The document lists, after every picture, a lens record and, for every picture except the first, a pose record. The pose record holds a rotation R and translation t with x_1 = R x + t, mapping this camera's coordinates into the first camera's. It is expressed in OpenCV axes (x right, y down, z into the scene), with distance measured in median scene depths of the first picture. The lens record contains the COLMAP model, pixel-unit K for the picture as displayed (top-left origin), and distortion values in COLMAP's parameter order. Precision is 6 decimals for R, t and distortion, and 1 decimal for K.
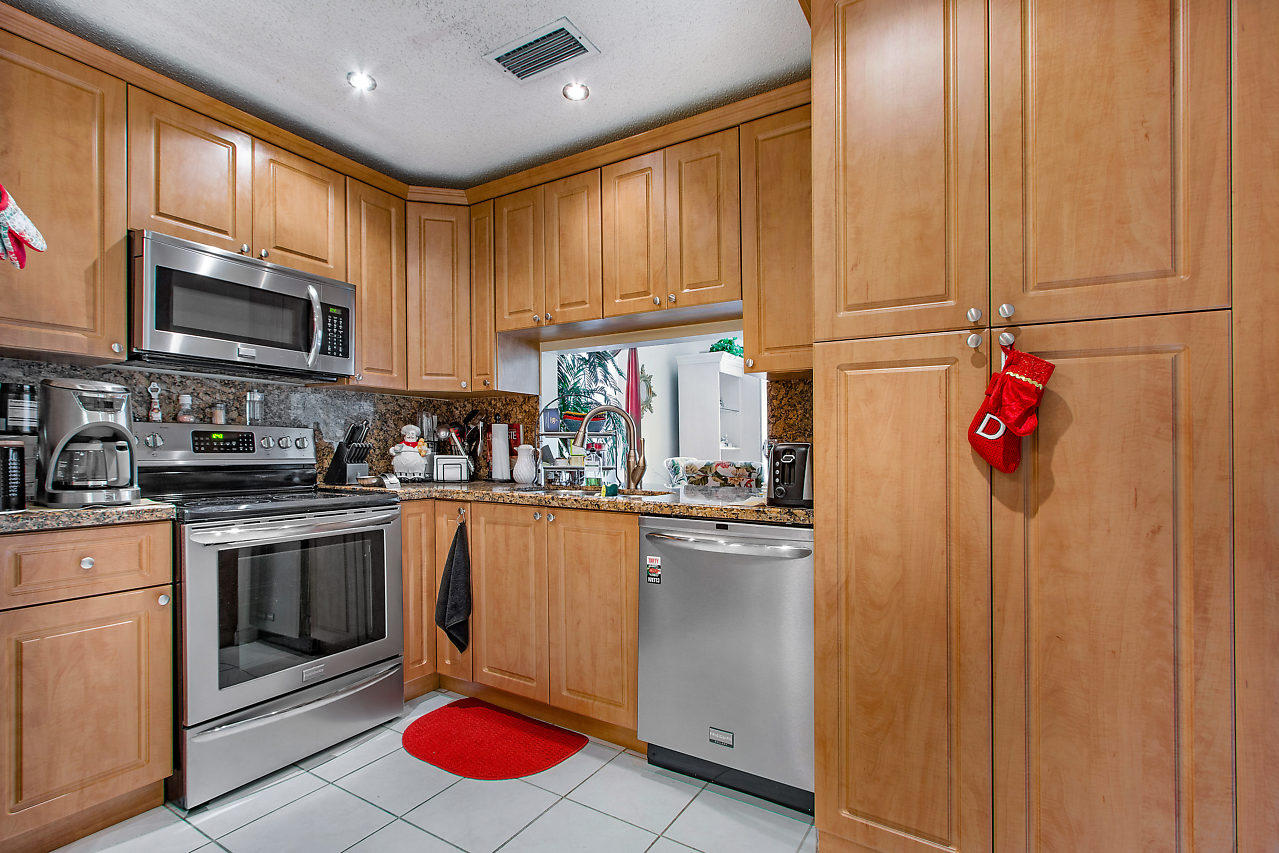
lens RADIAL K [[598.4, 0, 627.3], [0, 598.4, 448.9], [0, 0, 1]] dist [0.003456, -0.000226]
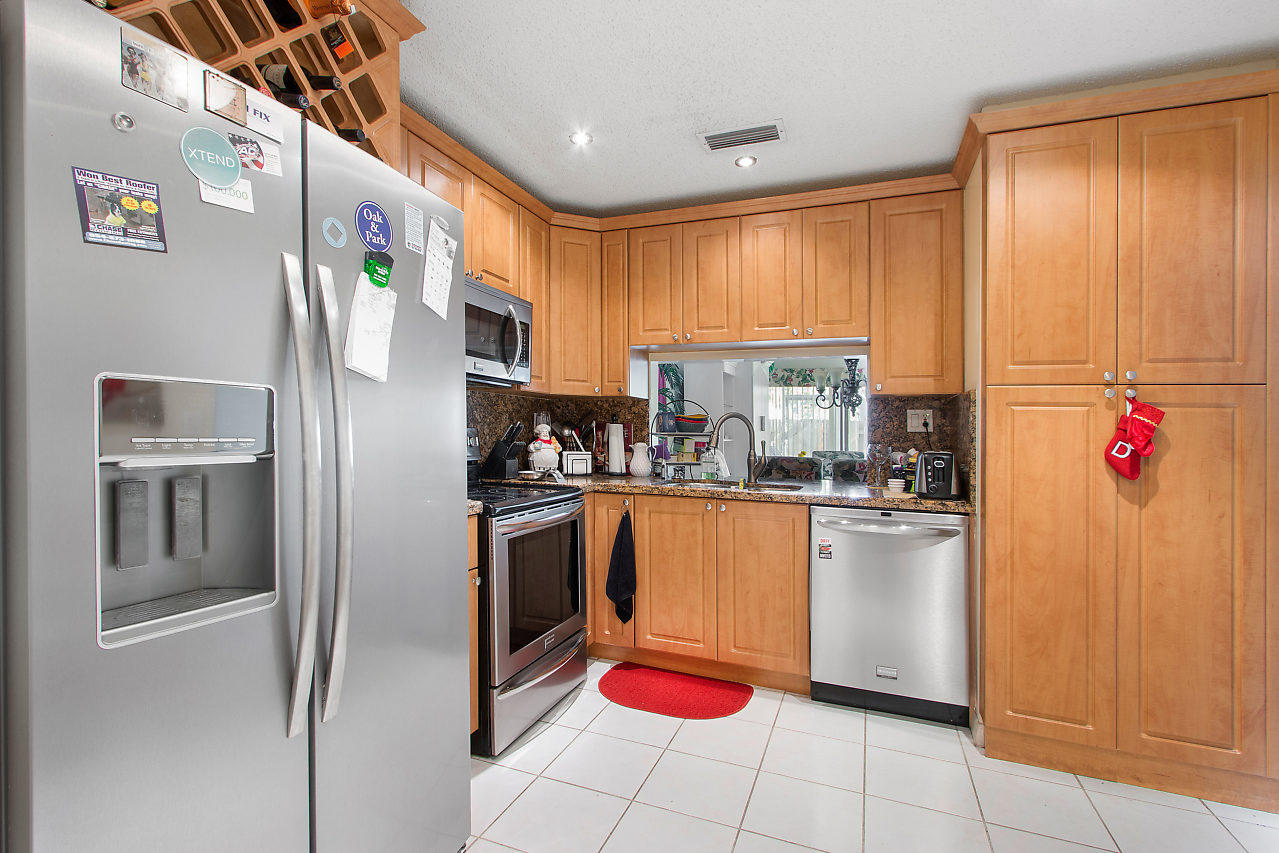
lens RADIAL K [[598.4, 0, 638.6], [0, 598.4, 431.5], [0, 0, 1]] dist [0.003456, -0.000226]
pose [[0.983468, 0.014365, 0.180512, -0.777422], [-0.014502, 0.999895, -0.000561, -0.056222], [-0.180501, -0.002066, 0.983573, -0.257456]]
